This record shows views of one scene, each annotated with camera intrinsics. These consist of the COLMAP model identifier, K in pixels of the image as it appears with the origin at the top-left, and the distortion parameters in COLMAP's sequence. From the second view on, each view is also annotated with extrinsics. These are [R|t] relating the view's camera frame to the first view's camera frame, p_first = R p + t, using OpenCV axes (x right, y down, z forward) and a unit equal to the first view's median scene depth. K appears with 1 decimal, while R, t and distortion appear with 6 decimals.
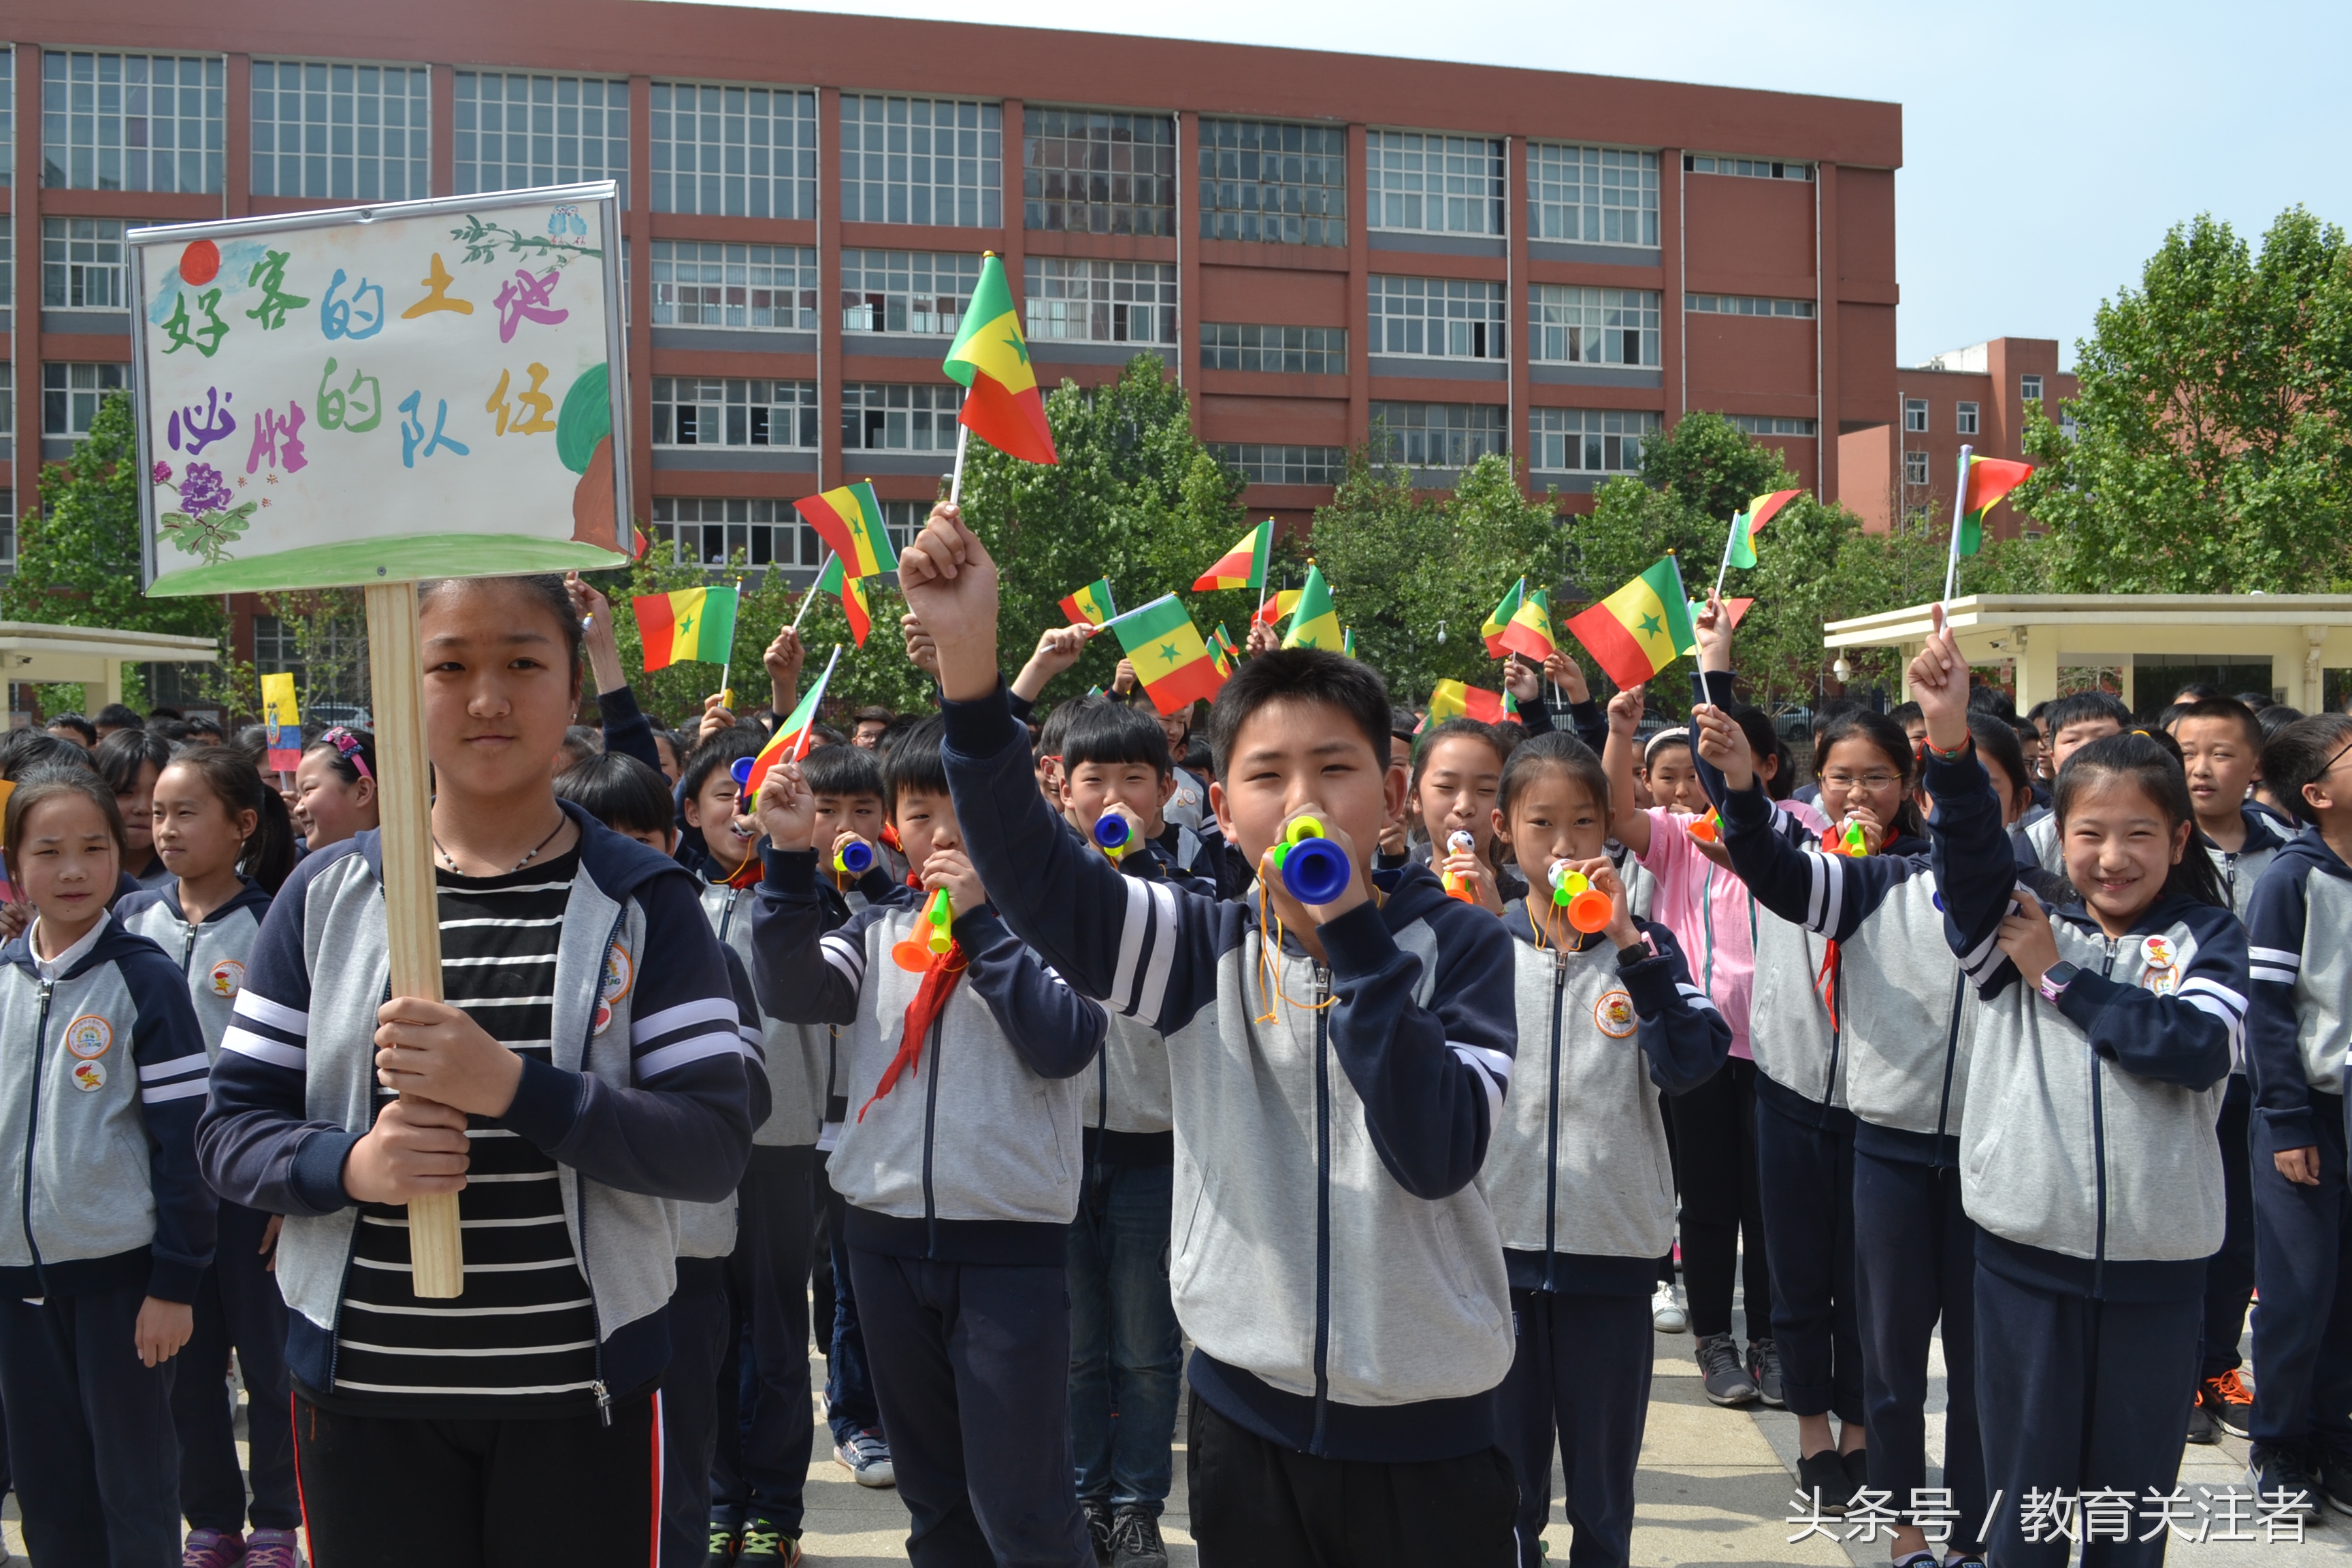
lens RADIAL K [[2088.3, 0, 1168.1], [0, 2088.3, 785.9], [0, 0, 1]] dist [-0.082976, 0.025931]
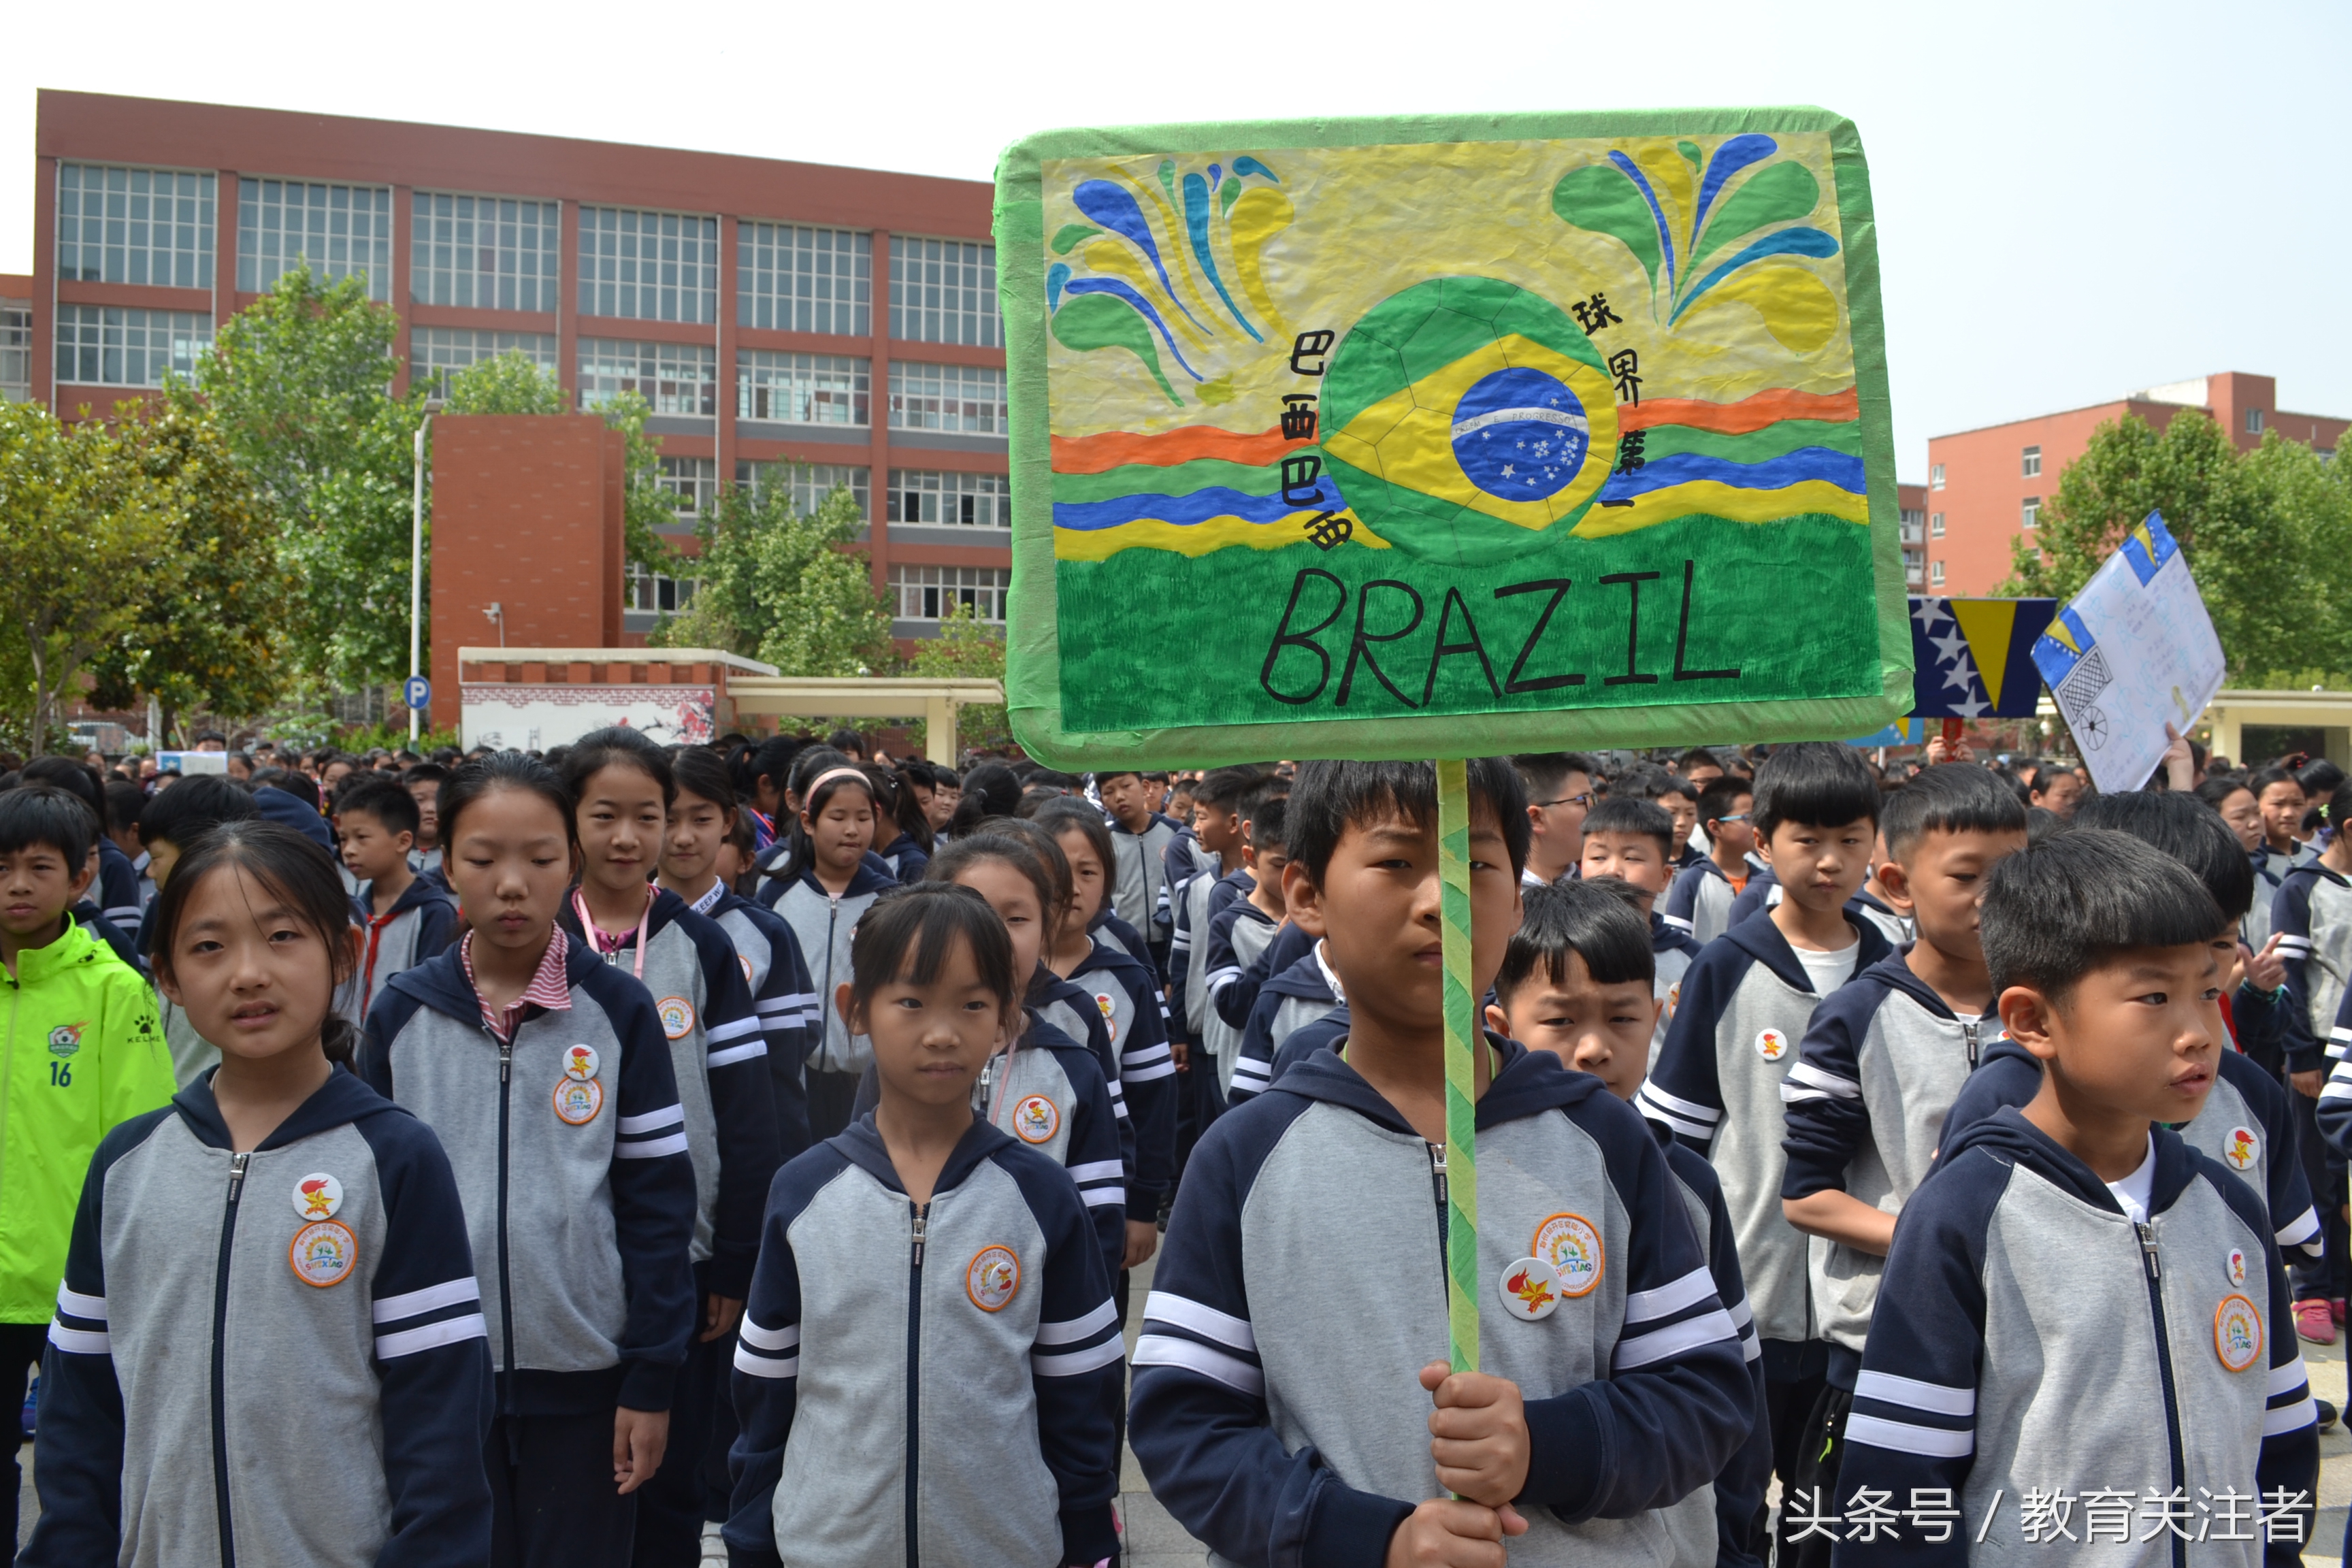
lens RADIAL K [[1897.3, 0, 1139.6], [0, 1897.3, 752.8], [0, 0, 1]] dist [-0.087752, 0.016667]
pose [[0.994807, 0.012242, 0.101041, -0.199132], [-0.009624, 0.999606, -0.026352, 0.003609], [-0.101324, 0.025243, 0.994533, -0.145230]]
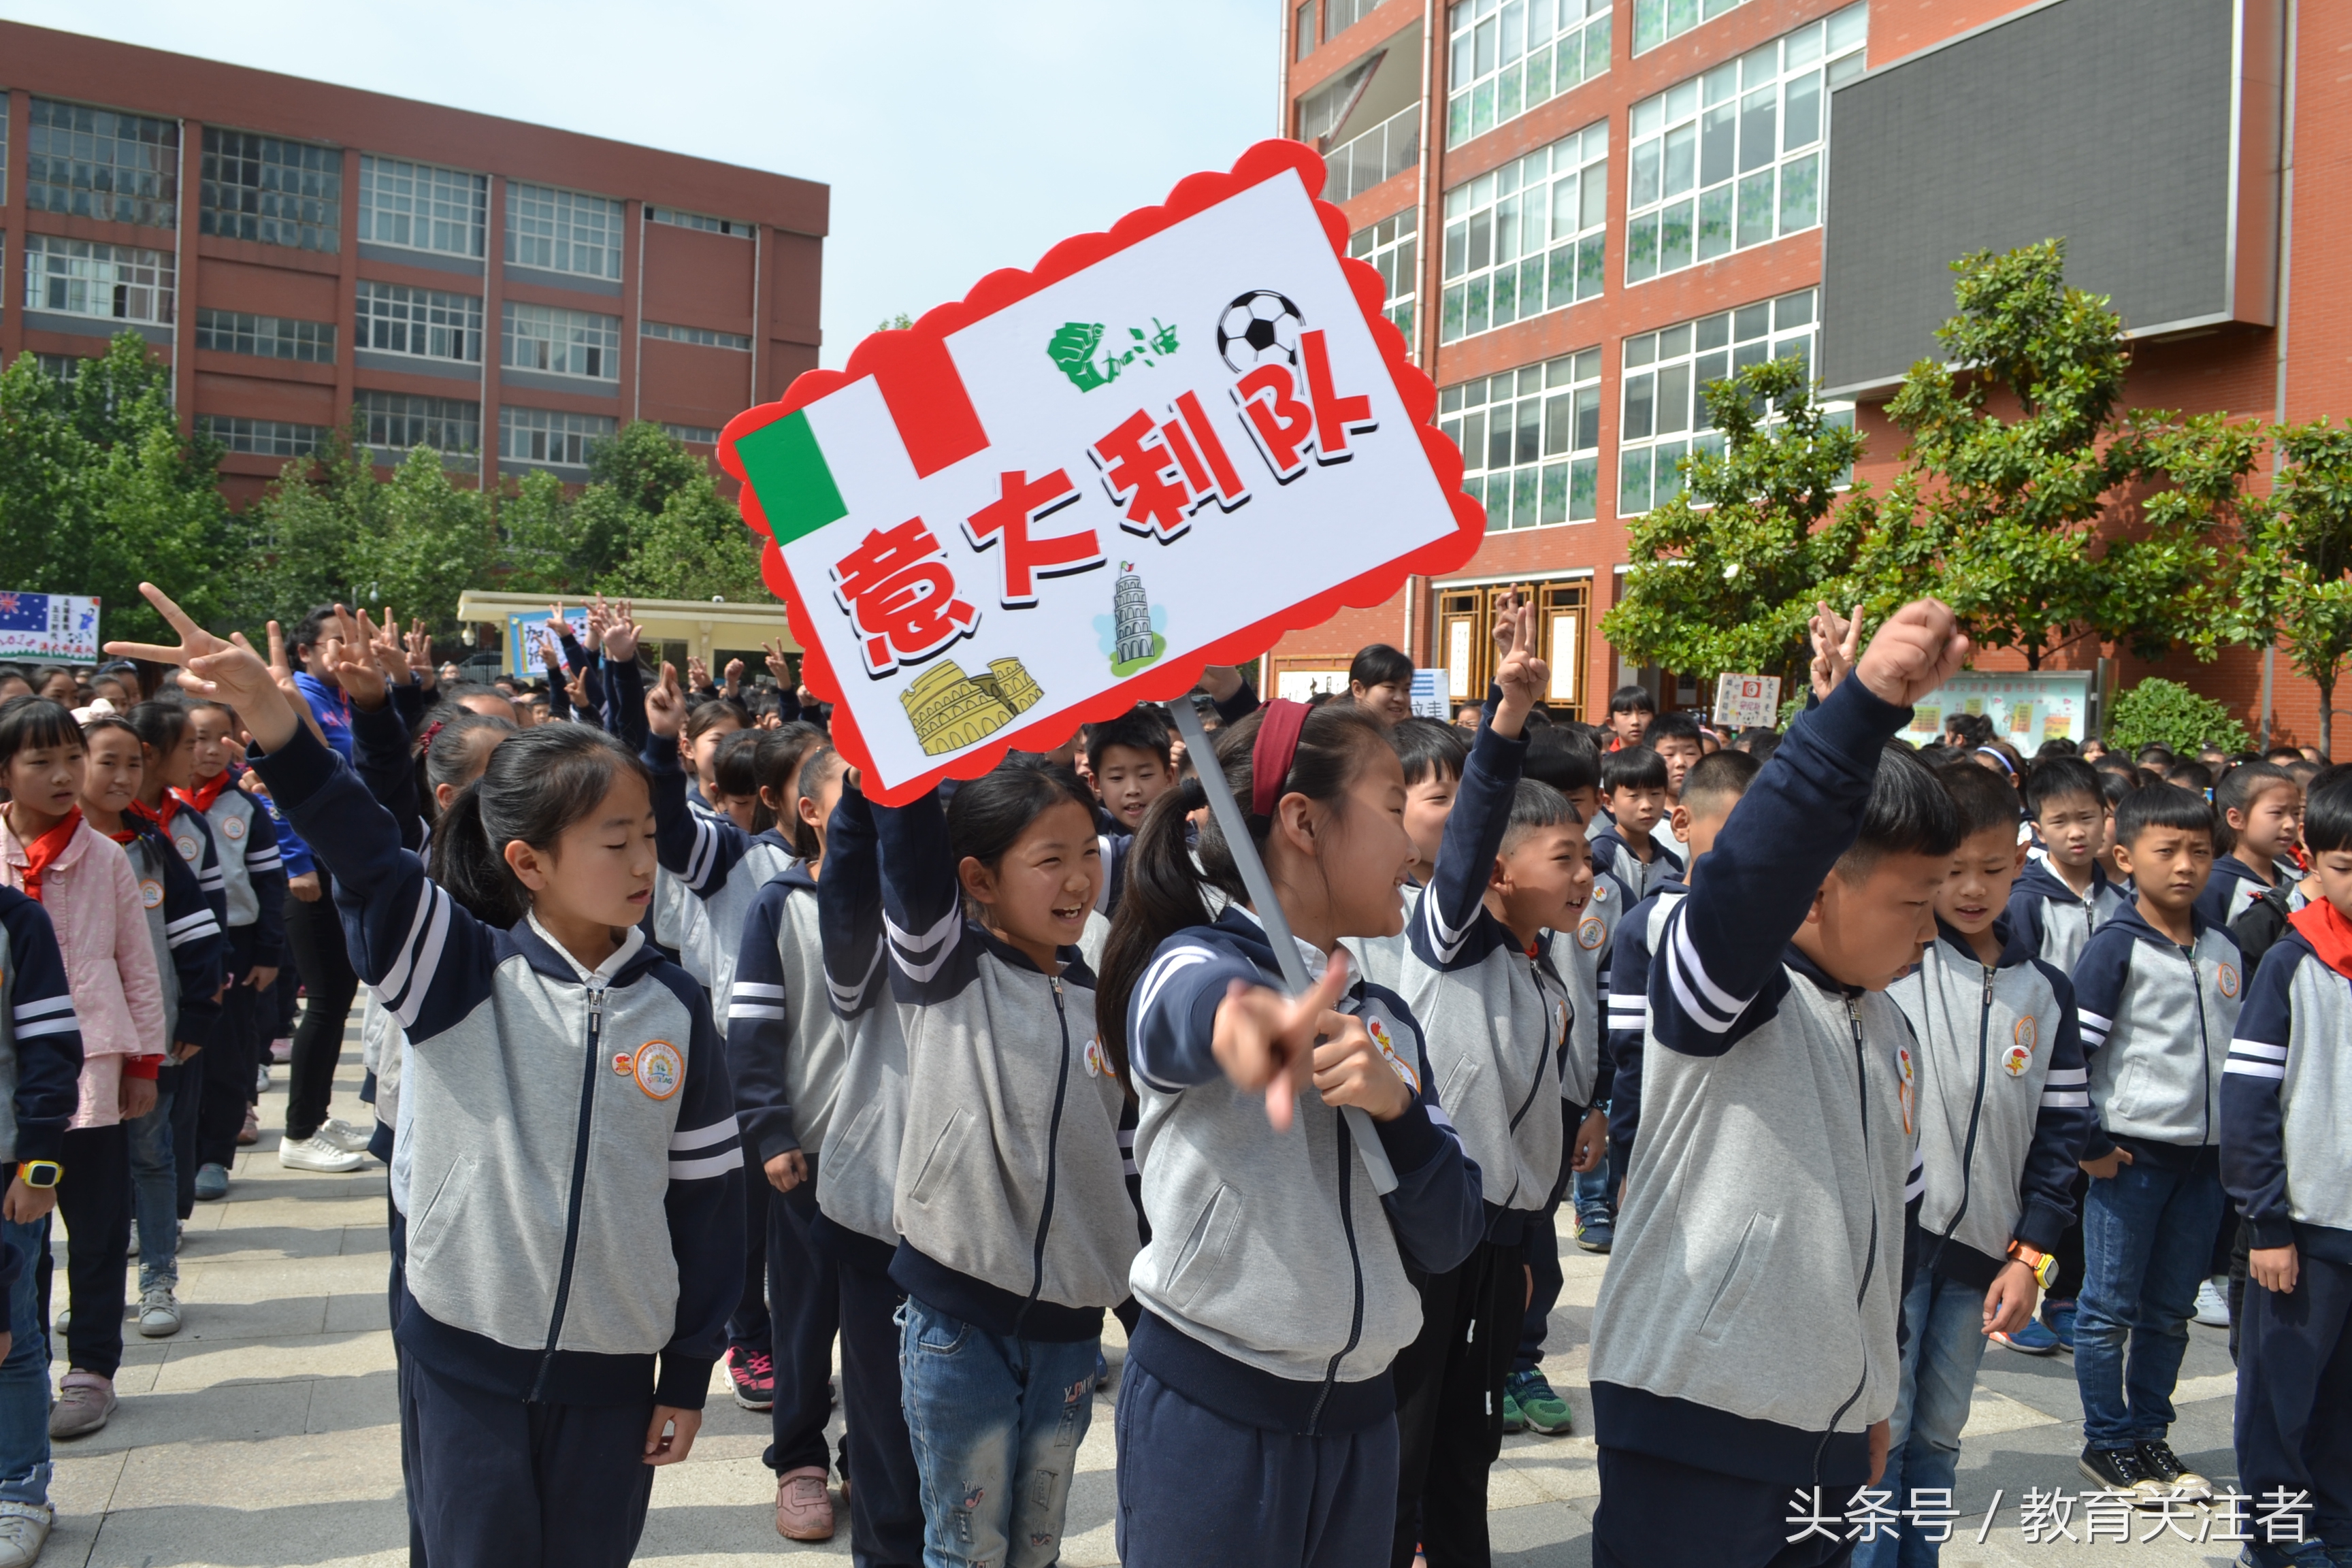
lens RADIAL K [[1897.3, 0, 1162.0], [0, 1897.3, 788.1], [0, 0, 1]] dist [-0.087752, 0.016667]
pose [[0.914778, 0.017591, 0.403573, 0.096211], [-0.028916, 0.999340, 0.021985, 0.002206], [-0.402920, -0.031782, 0.914683, -0.143249]]
